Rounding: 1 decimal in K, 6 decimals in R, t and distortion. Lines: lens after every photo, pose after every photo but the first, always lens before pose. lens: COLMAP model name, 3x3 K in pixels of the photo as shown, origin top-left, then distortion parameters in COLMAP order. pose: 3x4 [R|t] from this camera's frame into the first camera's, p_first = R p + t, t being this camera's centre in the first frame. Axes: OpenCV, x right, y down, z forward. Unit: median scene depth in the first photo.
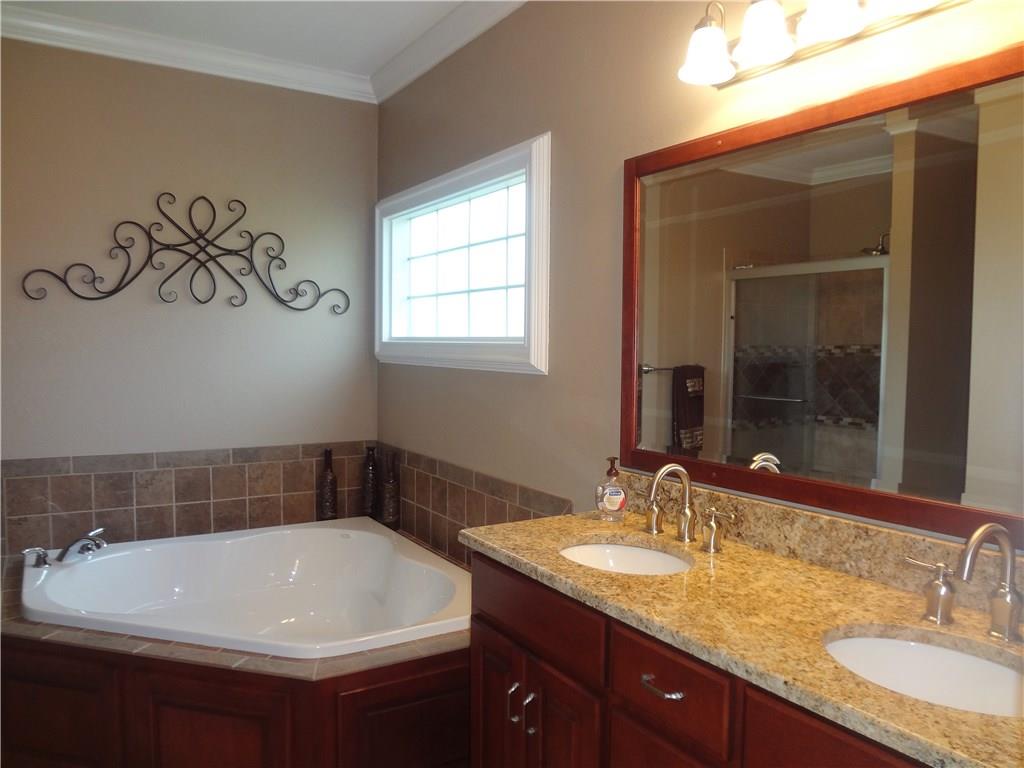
lens RADIAL K [[756.5, 0, 511.8], [0, 756.5, 382.5], [0, 0, 1]] dist [-0.059584, 0.019555]
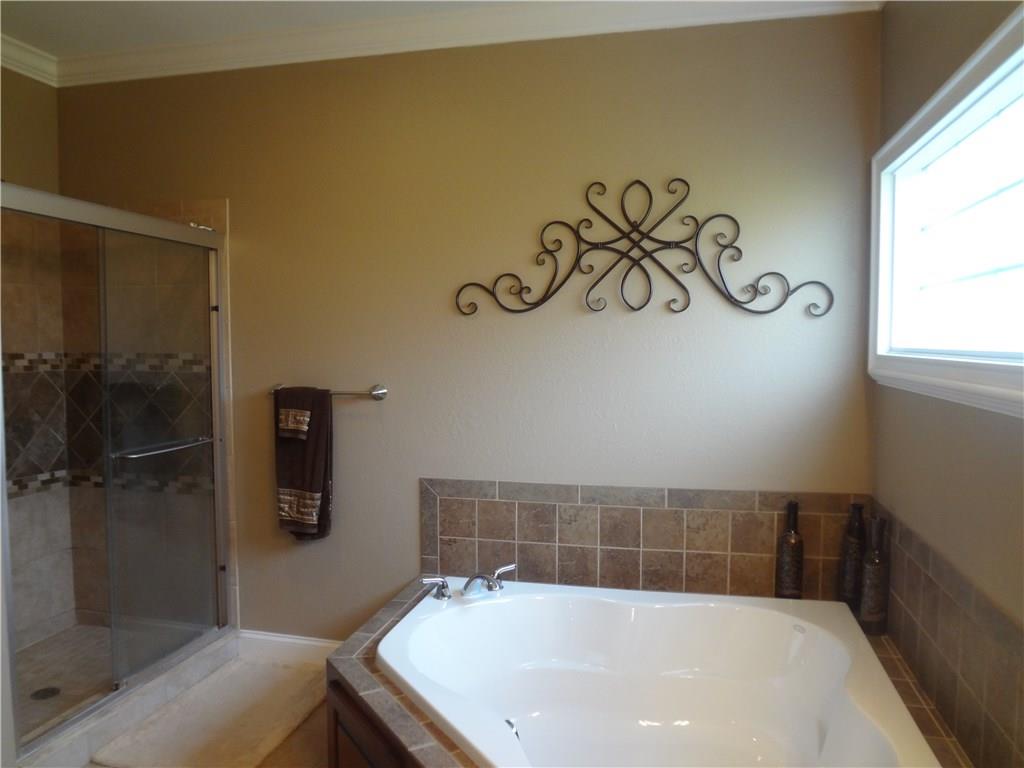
lens RADIAL K [[756.5, 0, 502.4], [0, 756.5, 399.2], [0, 0, 1]] dist [-0.059584, 0.019555]
pose [[0.700285, 0.031908, -0.713150, 0.080597], [-0.021226, 0.999490, 0.023877, -0.024490], [0.713548, -0.001584, 0.700604, 0.311778]]
